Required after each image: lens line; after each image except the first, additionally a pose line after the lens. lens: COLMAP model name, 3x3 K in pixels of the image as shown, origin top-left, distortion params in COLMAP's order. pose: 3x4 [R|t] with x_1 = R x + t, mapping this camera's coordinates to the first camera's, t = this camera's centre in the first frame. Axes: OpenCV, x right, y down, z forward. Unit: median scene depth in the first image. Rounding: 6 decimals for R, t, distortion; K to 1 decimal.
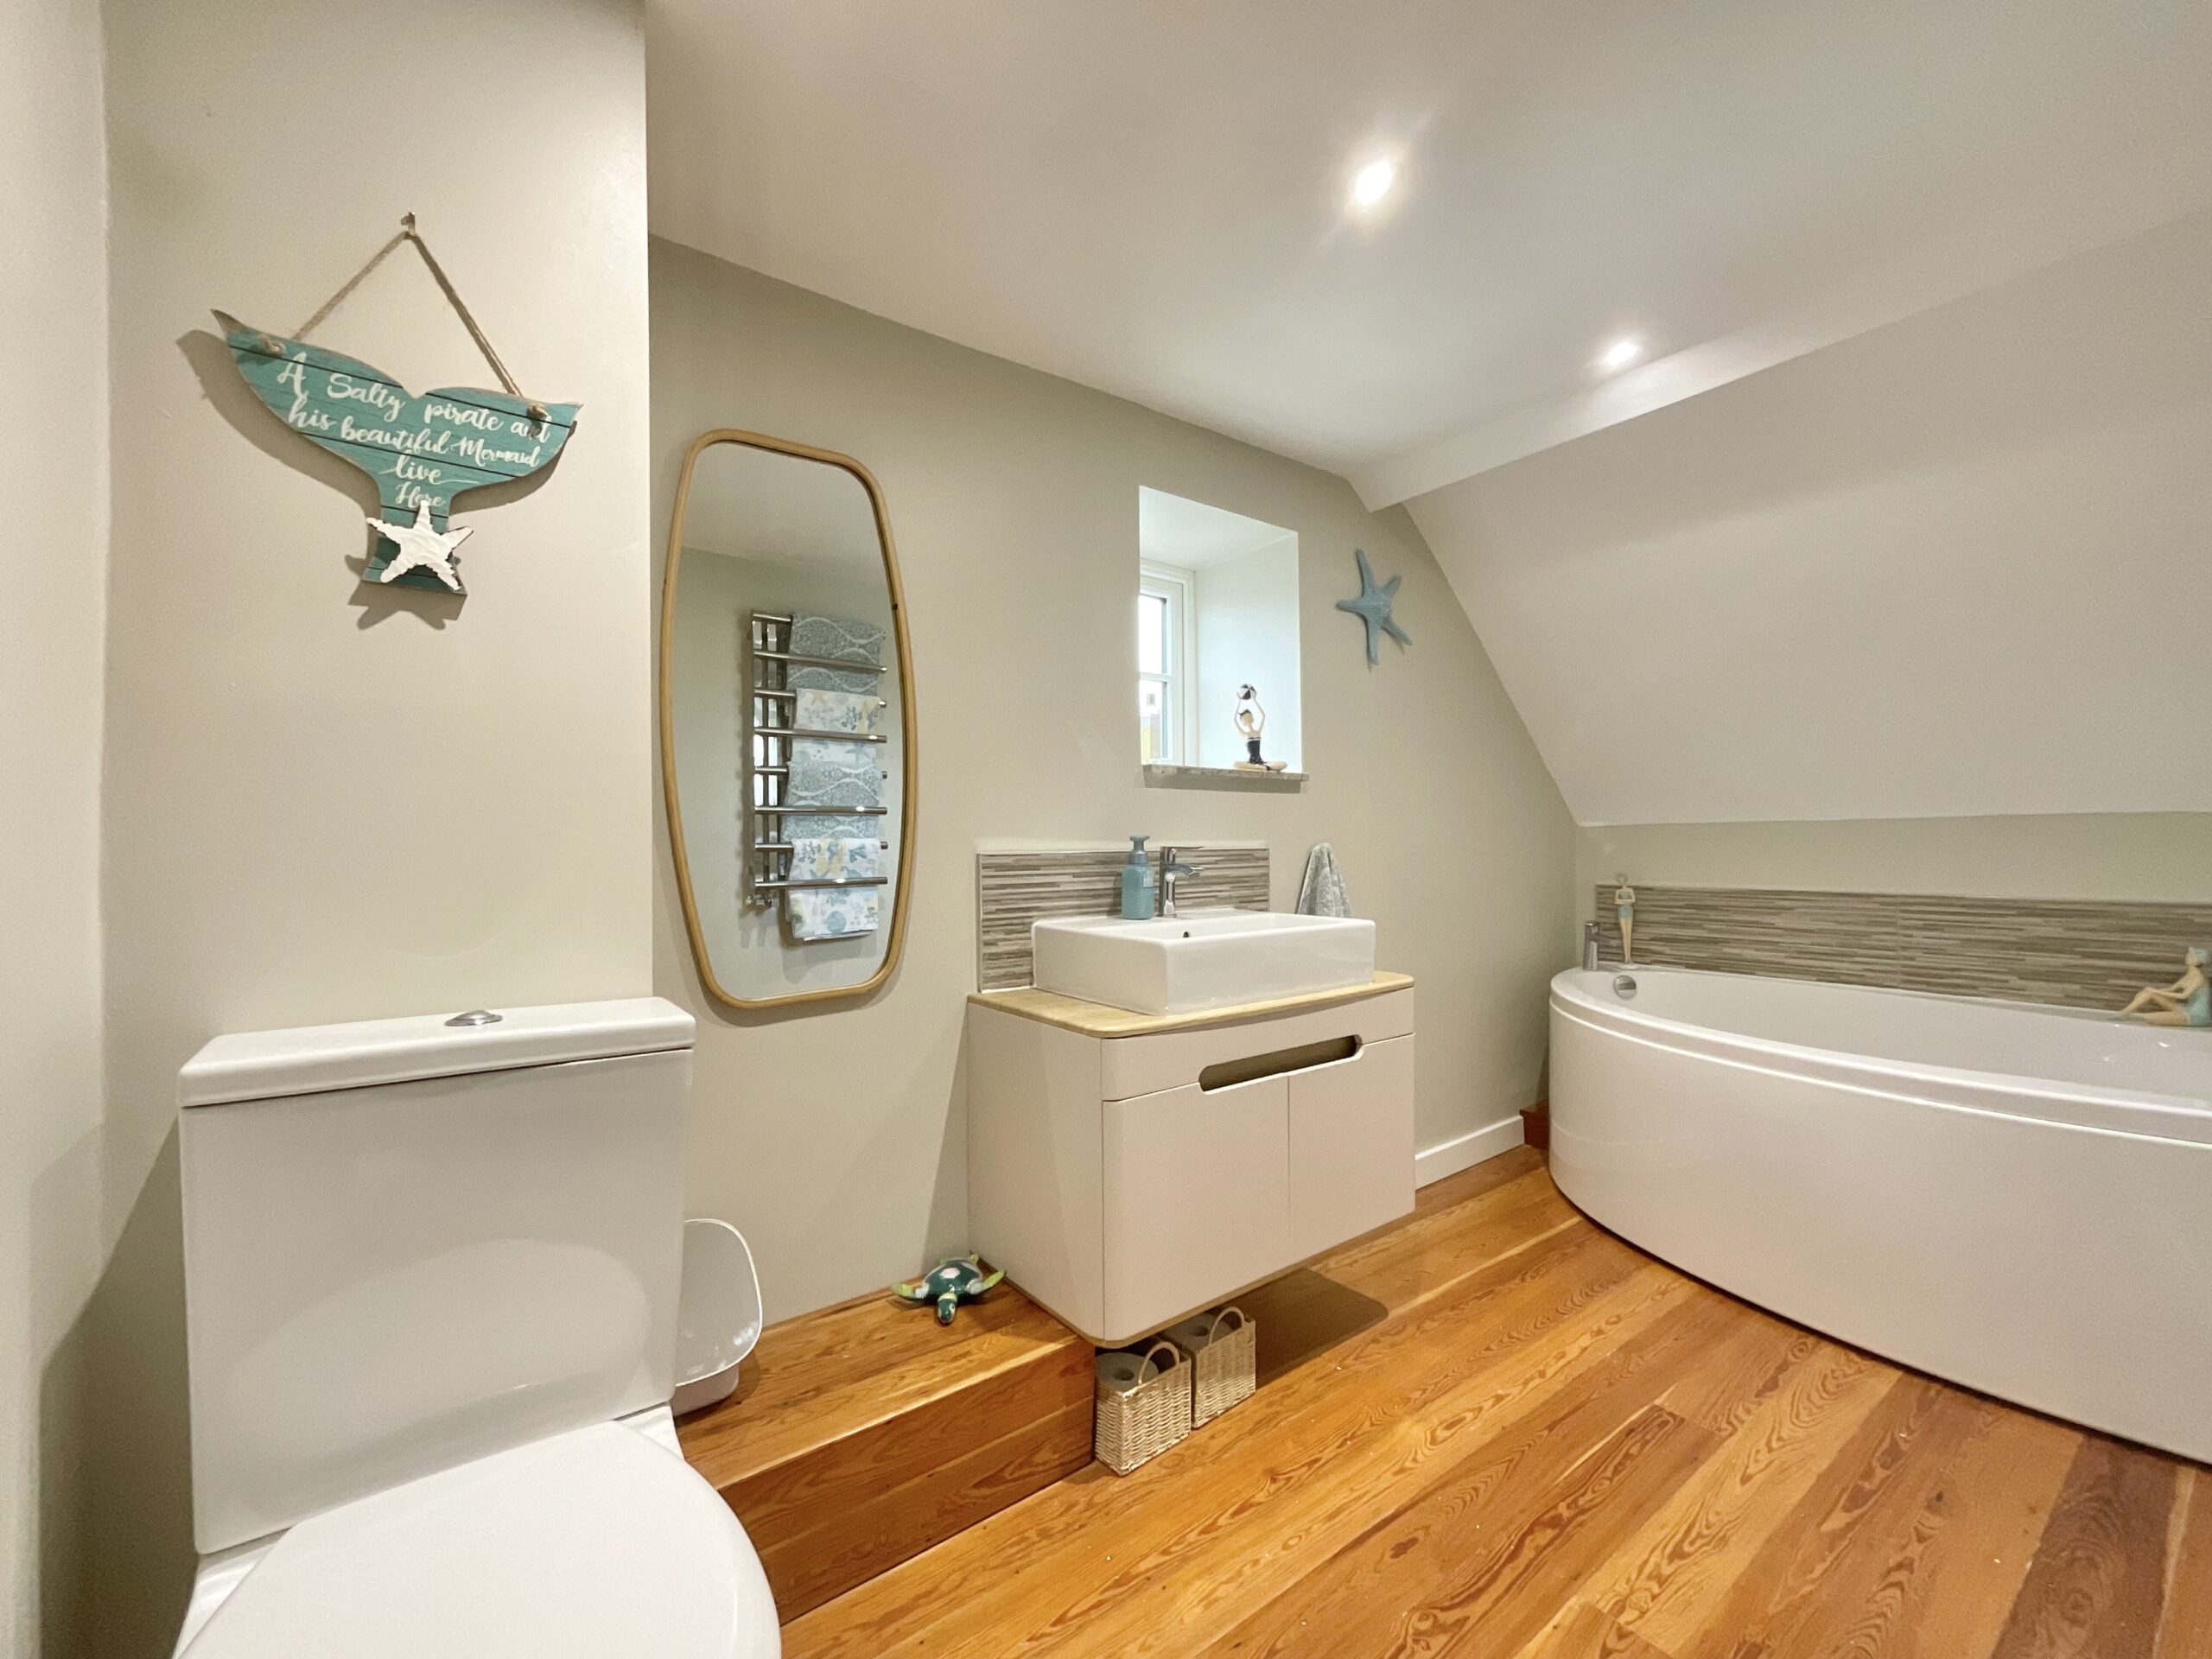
lens RADIAL K [[903.4, 0, 1106.0], [0, 903.4, 829.5], [0, 0, 1]] dist [-0.000145, 0.000633]
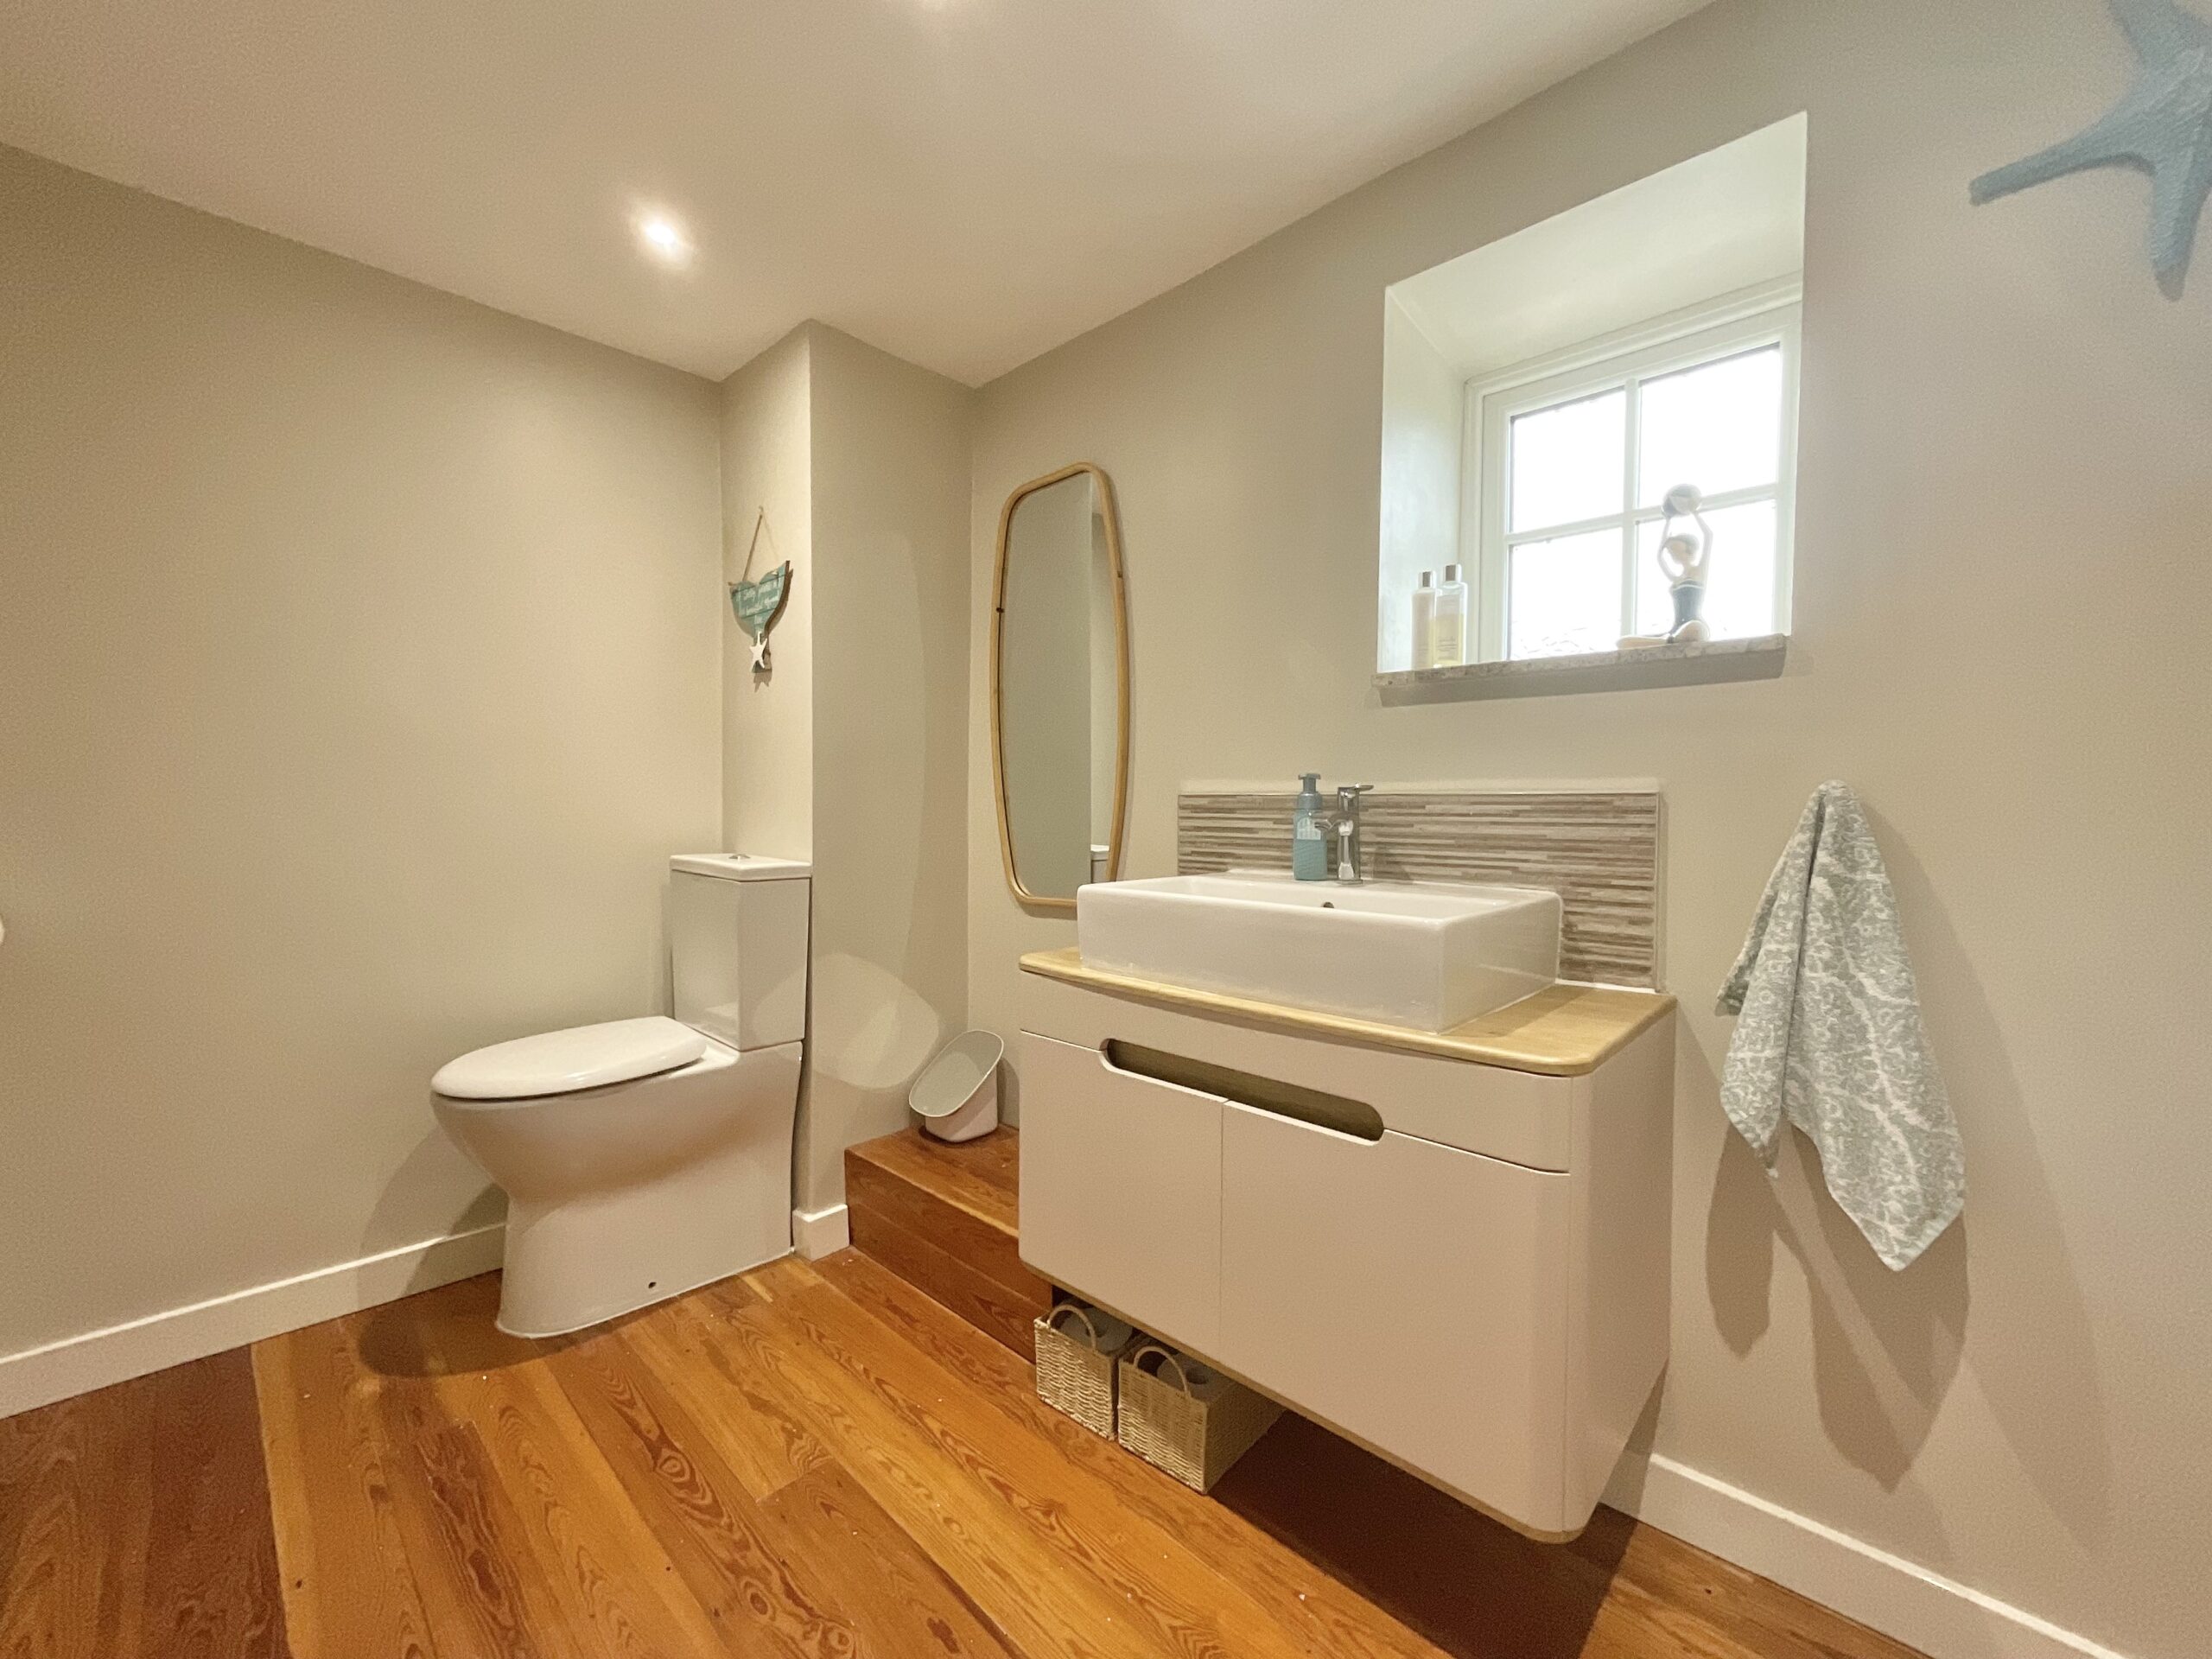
lens RADIAL K [[903.4, 0, 1106.0], [0, 903.4, 829.5], [0, 0, 1]] dist [-0.000145, 0.000633]
pose [[0.155592, 0.038739, -0.987062, 0.829211], [0.004102, 0.999197, 0.039862, 0.024906], [0.987813, -0.010251, 0.155308, 0.751351]]
